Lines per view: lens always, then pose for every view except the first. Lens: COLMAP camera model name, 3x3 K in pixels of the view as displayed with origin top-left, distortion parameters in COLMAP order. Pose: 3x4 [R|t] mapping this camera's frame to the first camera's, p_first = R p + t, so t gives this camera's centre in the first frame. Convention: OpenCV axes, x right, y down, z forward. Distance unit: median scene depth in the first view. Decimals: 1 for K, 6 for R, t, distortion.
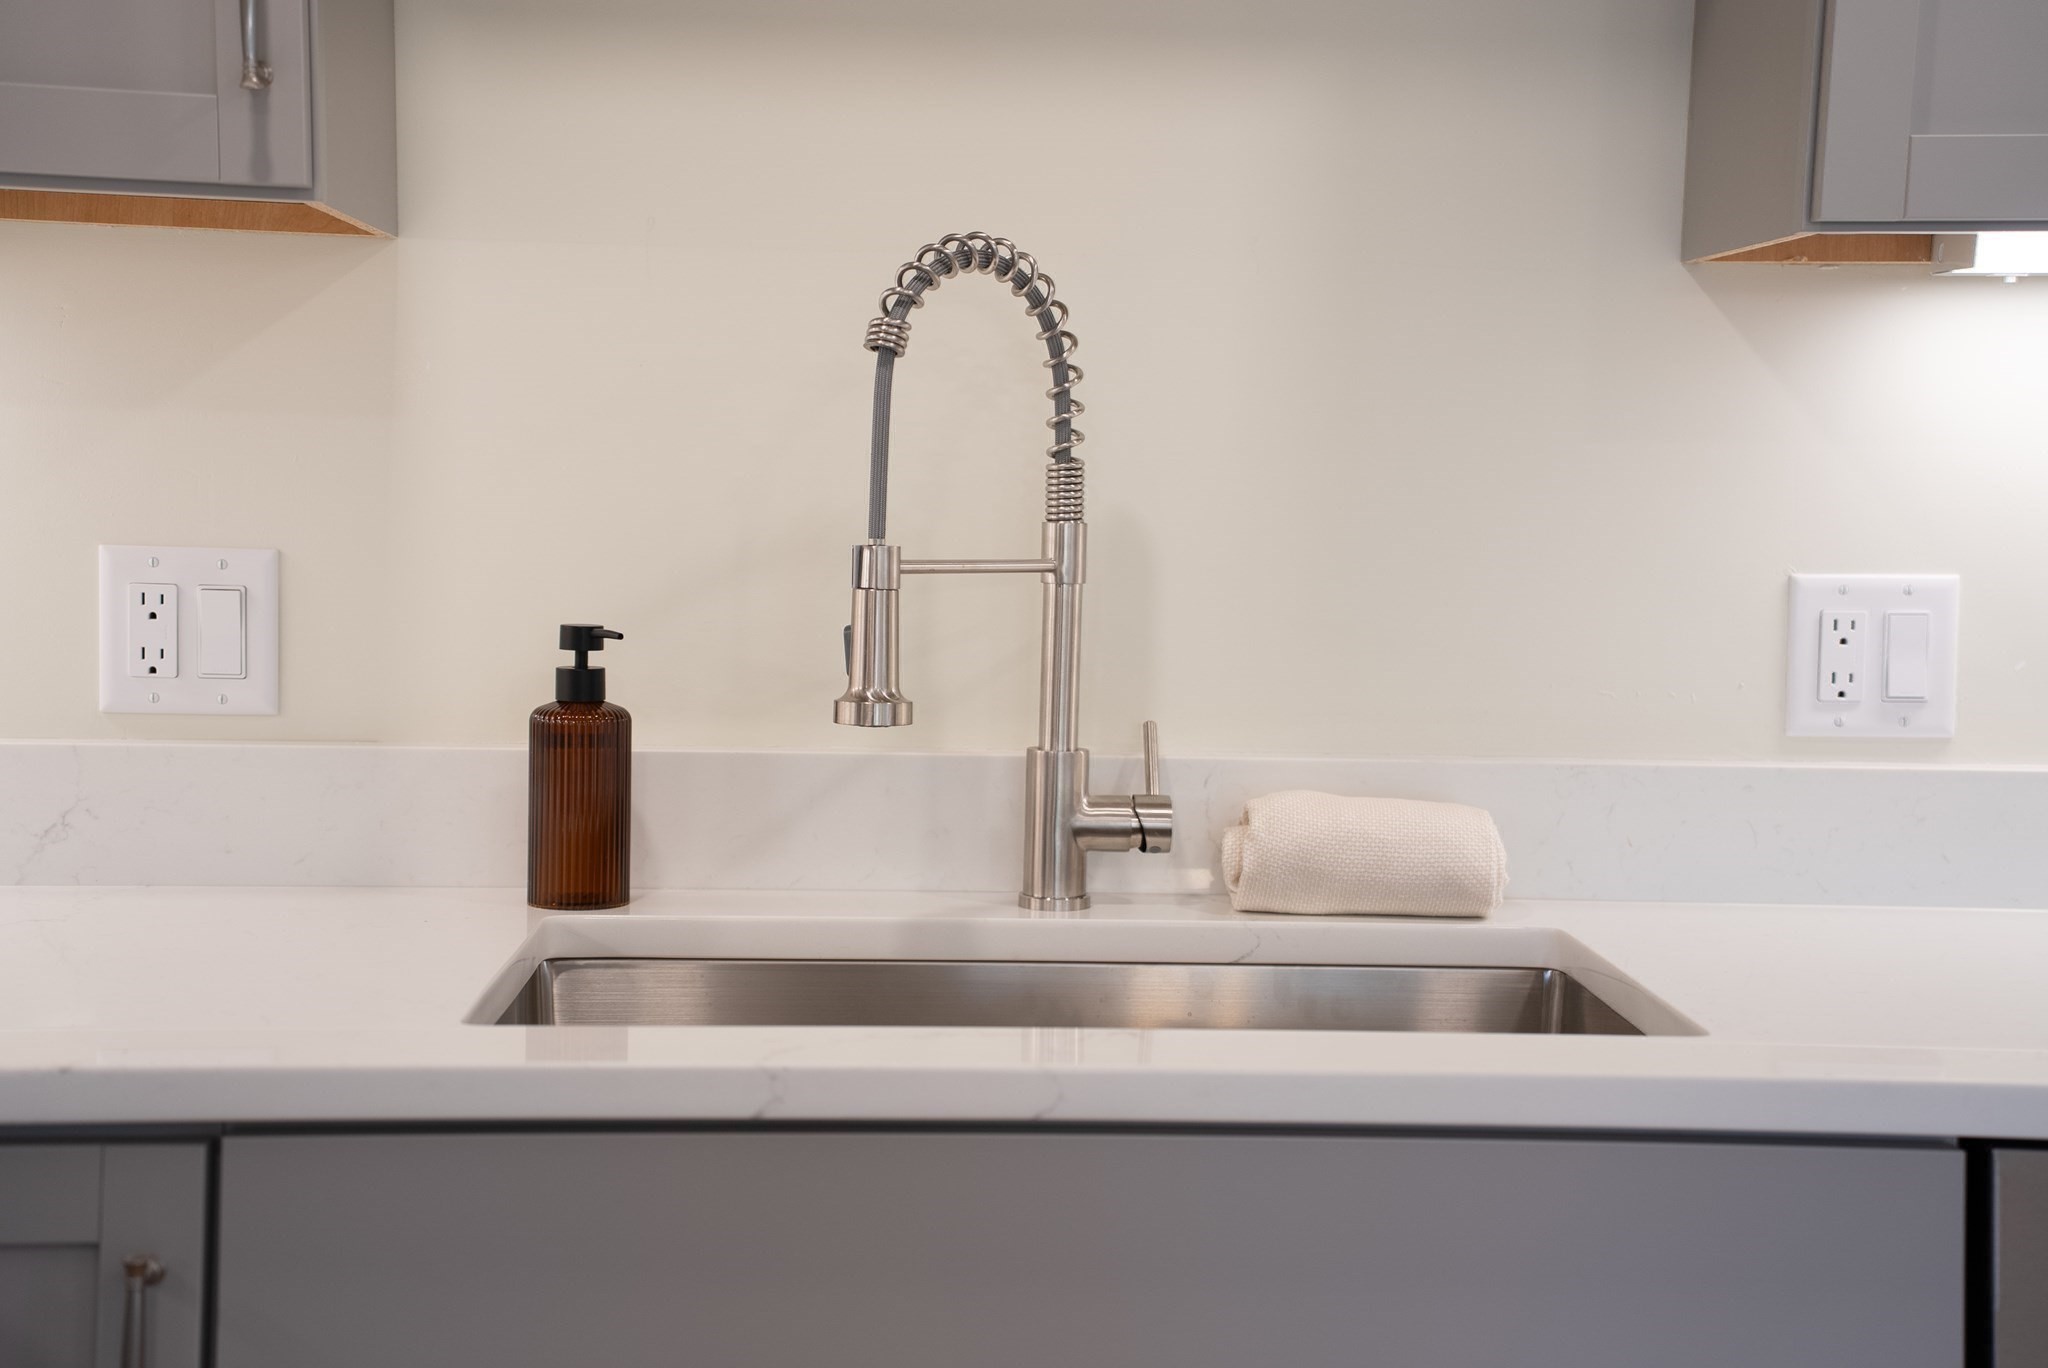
lens RADIAL K [[2969.2, 0, 1017.5], [0, 2969.2, 677.0], [0, 0, 1]] dist [0.359792, 0.000000]
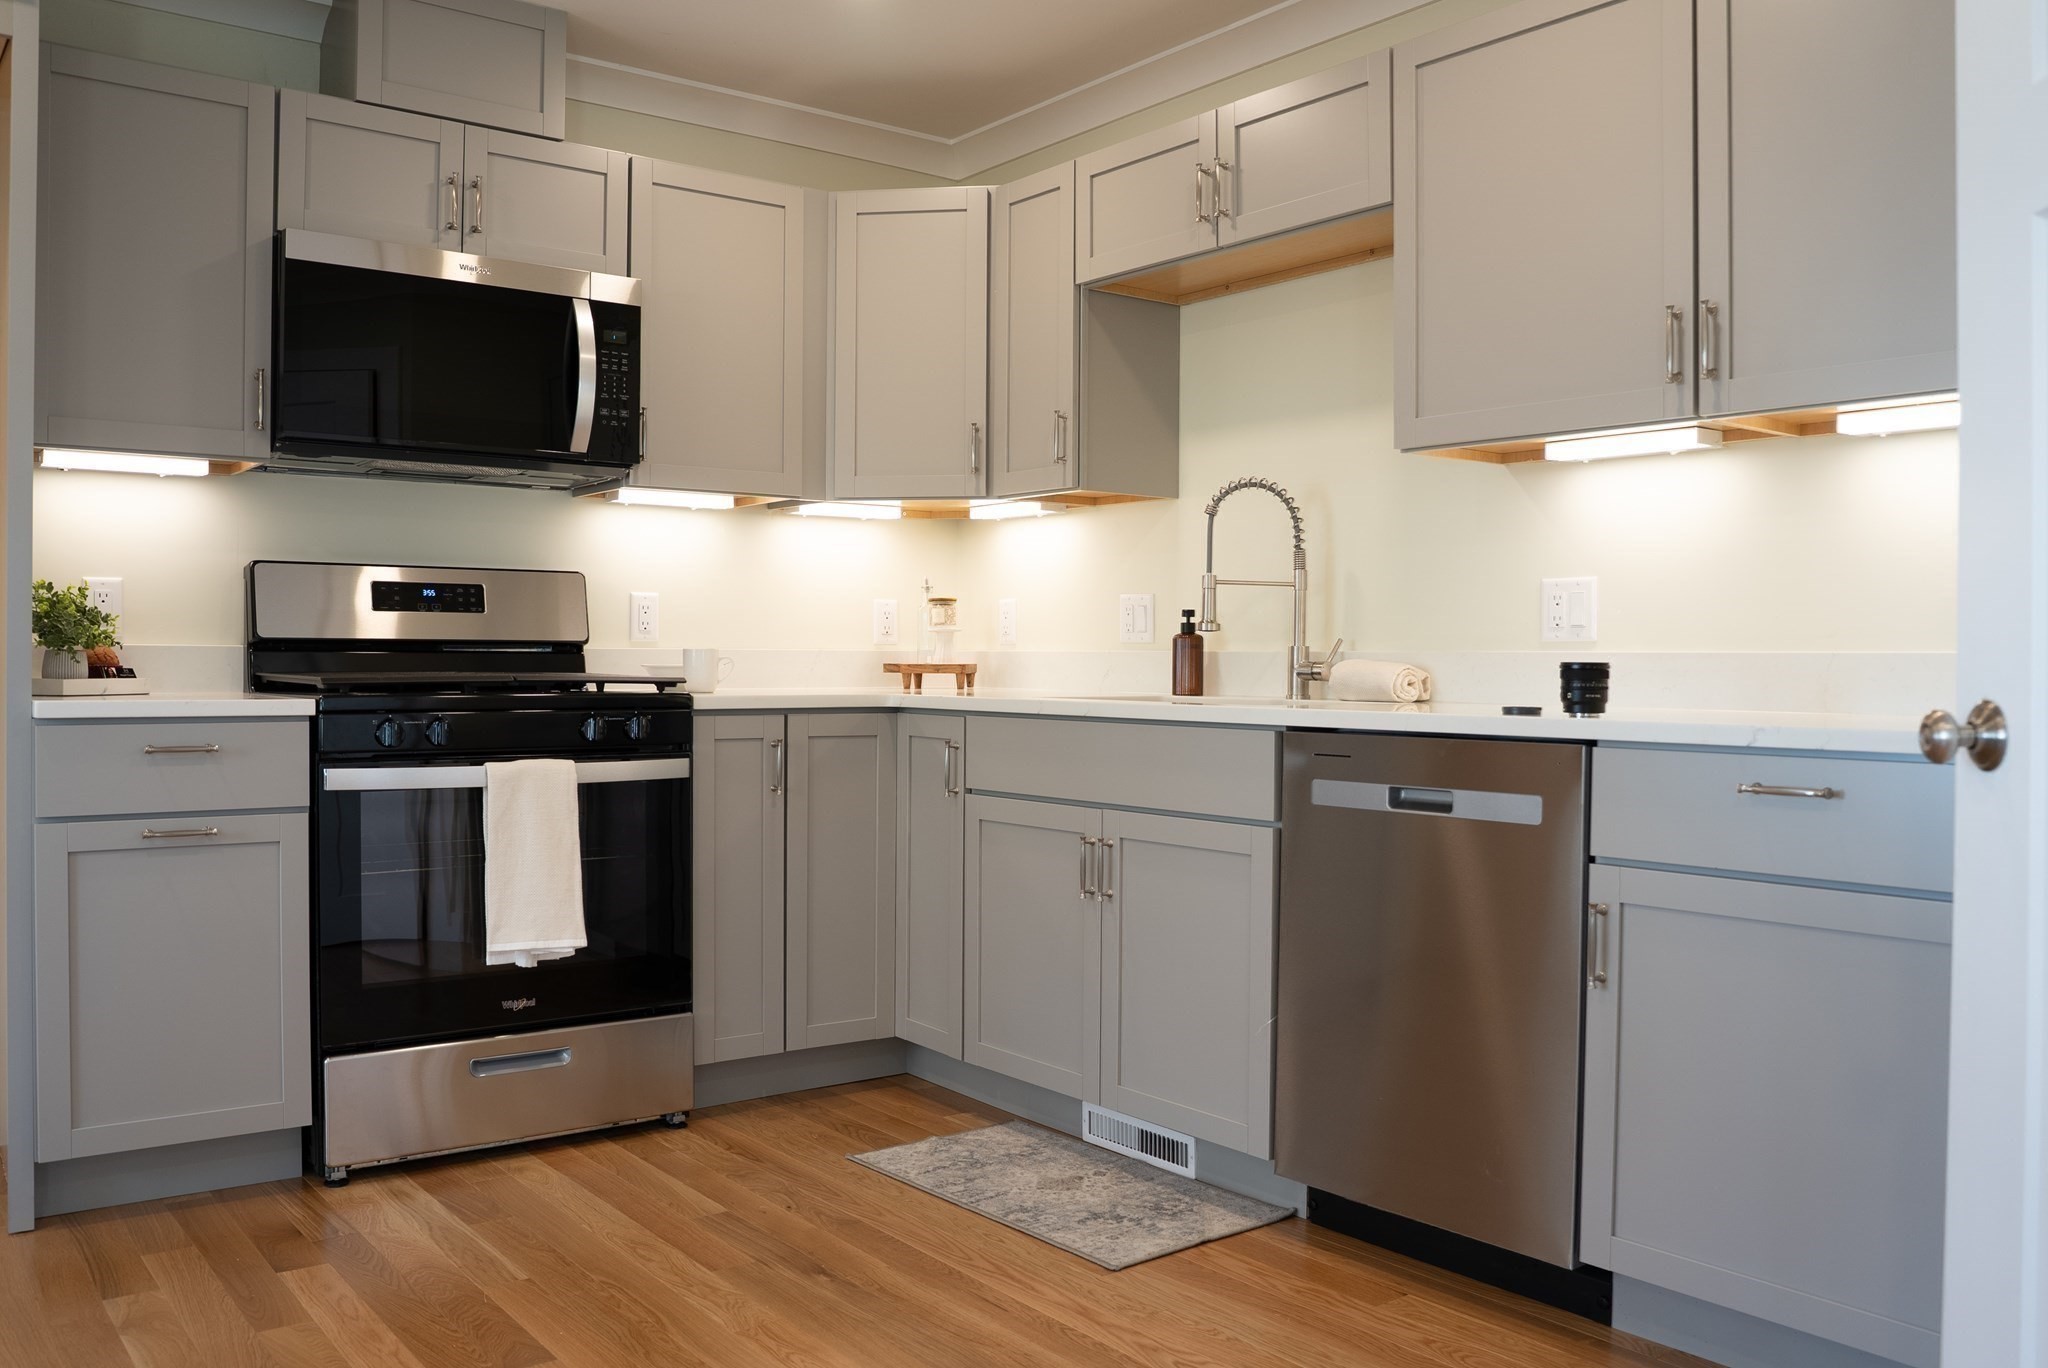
lens RADIAL K [[1672.9, 0, 1019.3], [0, 1672.9, 681.4], [0, 0, 1]] dist [-0.094816, 0.064403]
pose [[0.576213, -0.003037, -0.817294, 1.218638], [-0.059731, 0.997163, -0.045817, 0.153047], [0.815114, 0.075218, 0.574397, -0.180637]]
